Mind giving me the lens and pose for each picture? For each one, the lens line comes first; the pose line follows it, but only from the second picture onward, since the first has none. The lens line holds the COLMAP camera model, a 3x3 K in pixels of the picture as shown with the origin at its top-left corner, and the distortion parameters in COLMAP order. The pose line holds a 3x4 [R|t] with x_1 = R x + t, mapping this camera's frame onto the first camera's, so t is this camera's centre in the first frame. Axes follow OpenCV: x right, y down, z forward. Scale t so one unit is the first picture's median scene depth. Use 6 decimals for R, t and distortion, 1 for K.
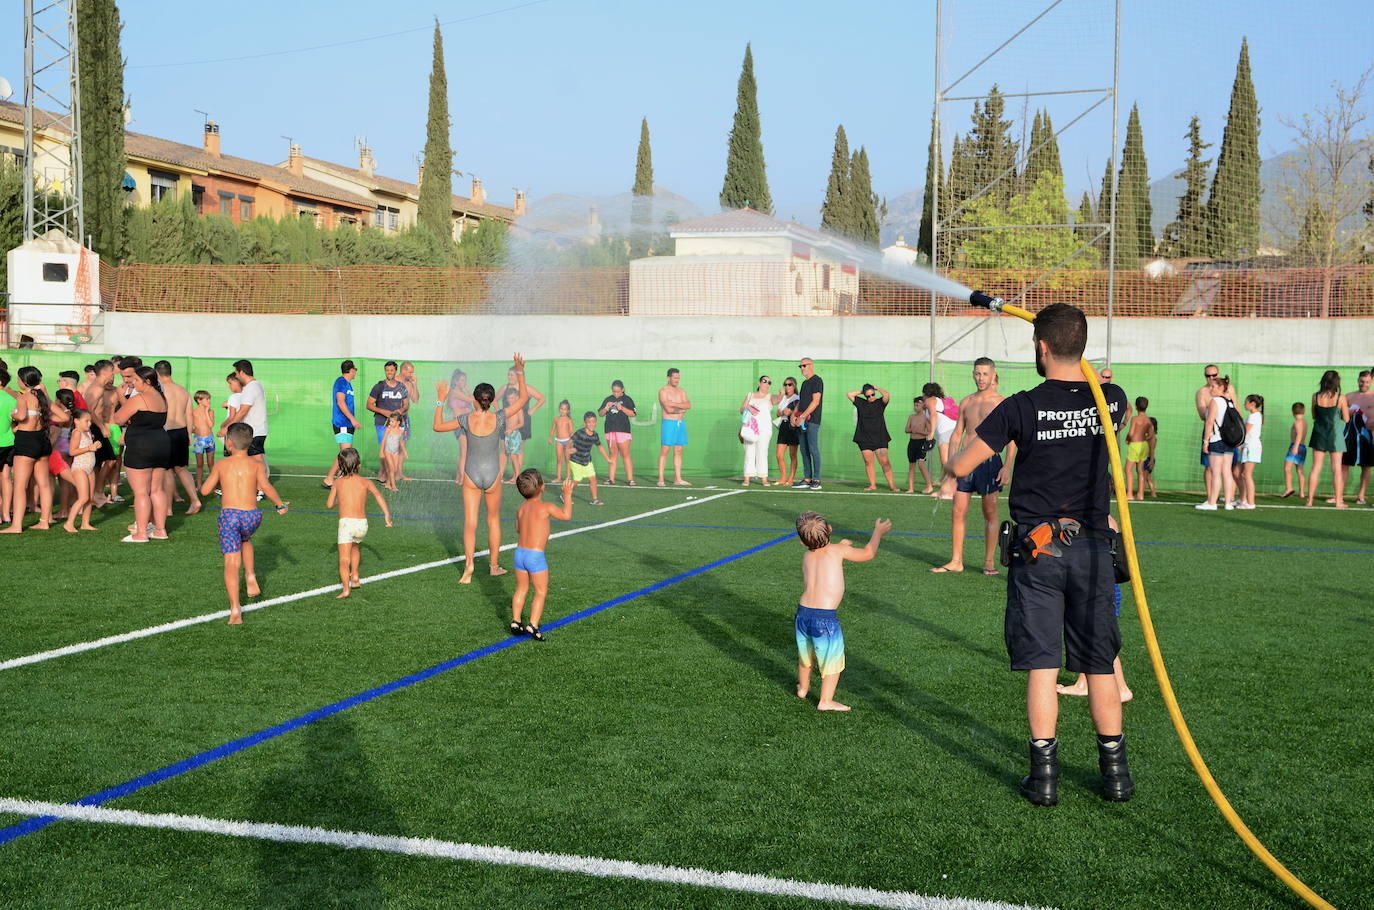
lens RADIAL K [[1557.3, 0, 687.0], [0, 1557.3, 455.0], [0, 0, 1]] dist [0.012474, 0.132138]
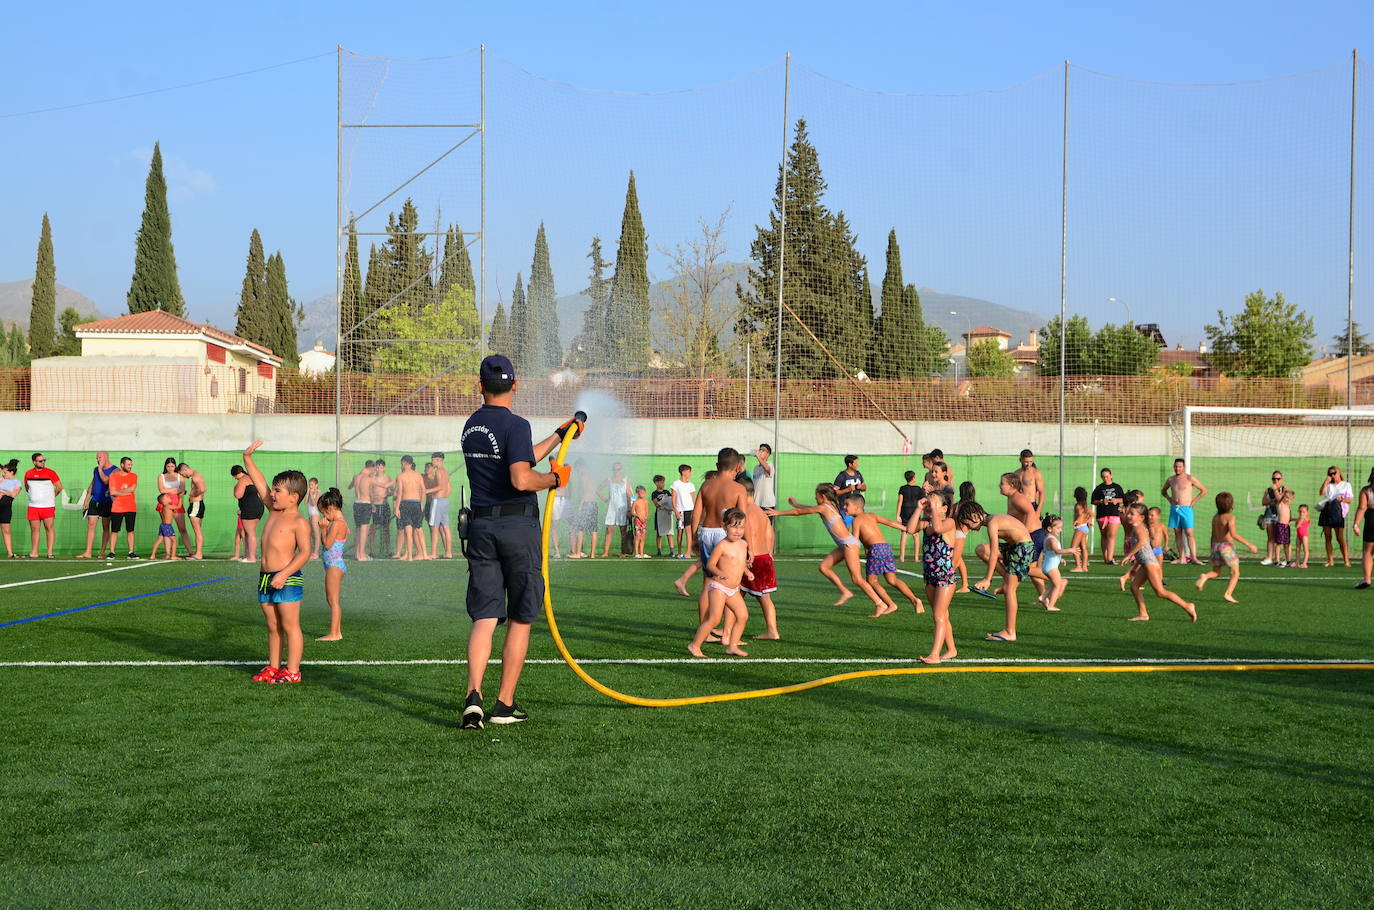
lens RADIAL K [[1629.9, 0, 687.0], [0, 1629.9, 455.0], [0, 0, 1]] dist [0.000623, 0.164089]
pose [[0.937439, -0.000761, 0.348148, -0.009437], [0.025105, 0.997542, -0.065419, 0.011315], [-0.347242, 0.070067, 0.935154, -0.093082]]
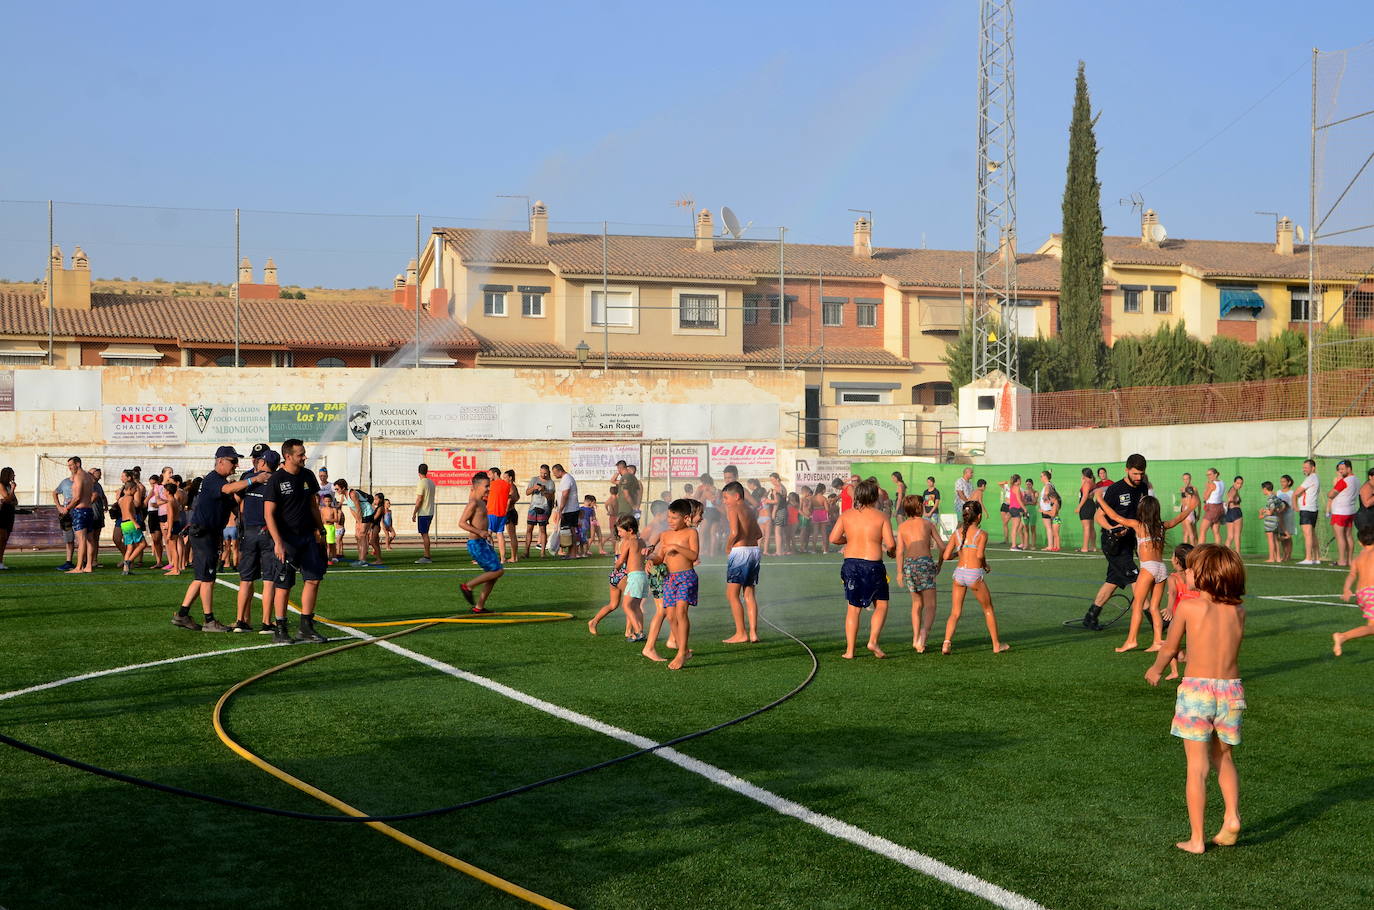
lens RADIAL K [[1862.2, 0, 687.0], [0, 1862.2, 455.0], [0, 0, 1]] dist [0.041596, 0.049215]
pose [[0.615413, -0.024970, -0.787809, 0.354818], [-0.027414, 0.998215, -0.053054, 0.009821], [0.787728, 0.054247, 0.613630, -0.088930]]
